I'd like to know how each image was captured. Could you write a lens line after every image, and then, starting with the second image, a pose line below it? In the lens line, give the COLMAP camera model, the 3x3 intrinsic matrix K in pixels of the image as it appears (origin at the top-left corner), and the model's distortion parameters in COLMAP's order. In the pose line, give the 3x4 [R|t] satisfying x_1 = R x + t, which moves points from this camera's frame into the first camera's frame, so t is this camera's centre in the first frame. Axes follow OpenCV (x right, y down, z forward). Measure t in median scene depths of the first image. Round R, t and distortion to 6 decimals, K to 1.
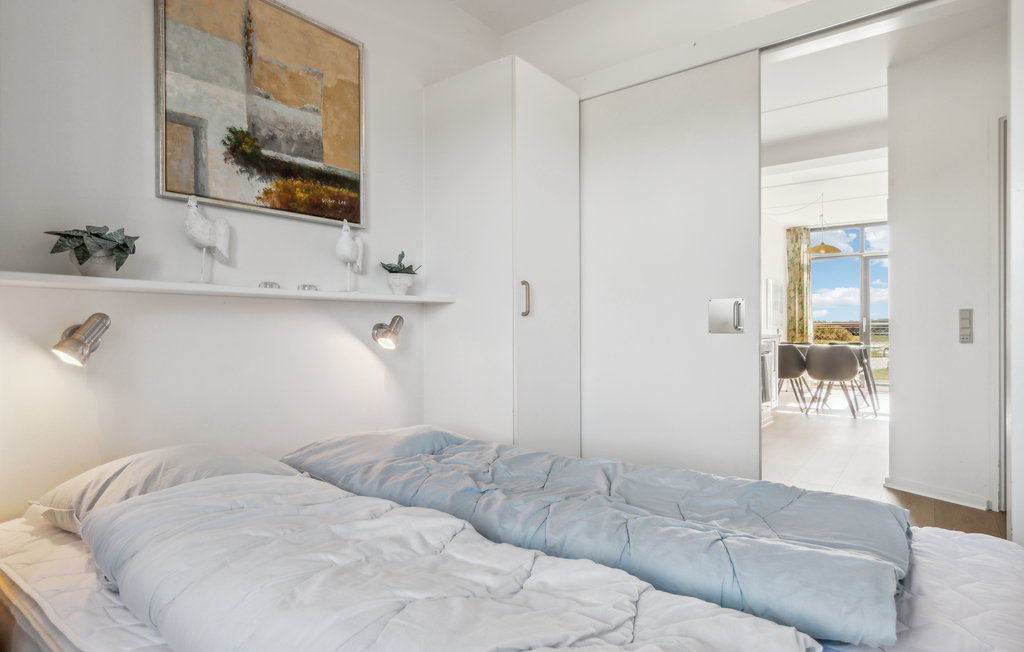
lens RADIAL K [[556.8, 0, 509.3], [0, 556.8, 331.0], [0, 0, 1]] dist [-0.000856, -0.000361]
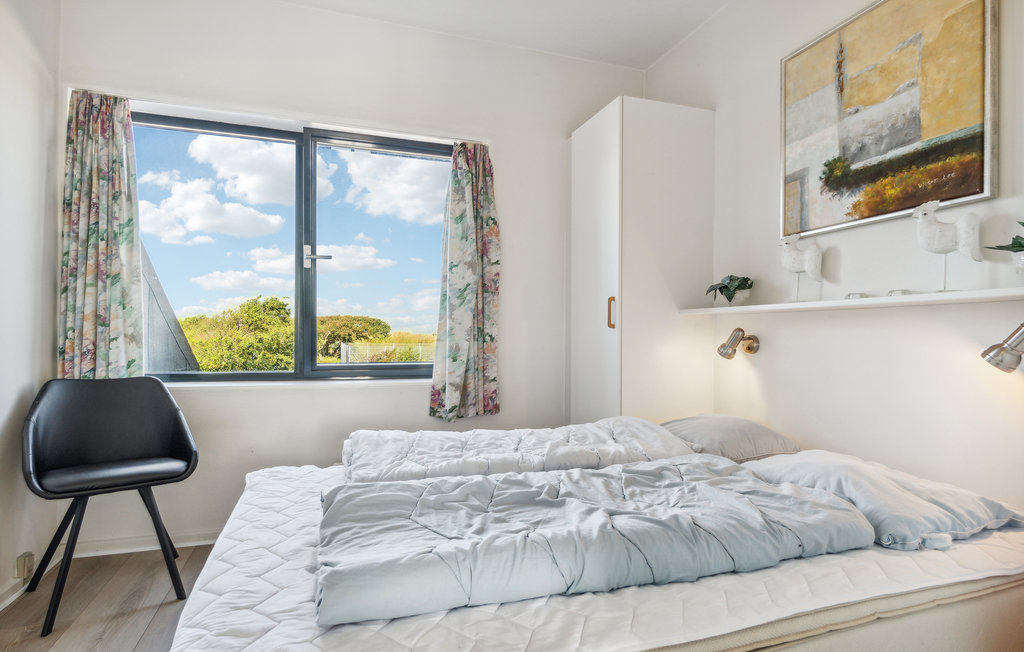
lens RADIAL K [[556.8, 0, 510.4], [0, 556.8, 322.9], [0, 0, 1]] dist [-0.000856, -0.000361]
pose [[-0.565388, -0.005631, -0.824806, 0.771440], [0.004609, 0.999940, -0.009986, -0.026126], [0.824812, -0.009447, -0.565328, 1.063330]]
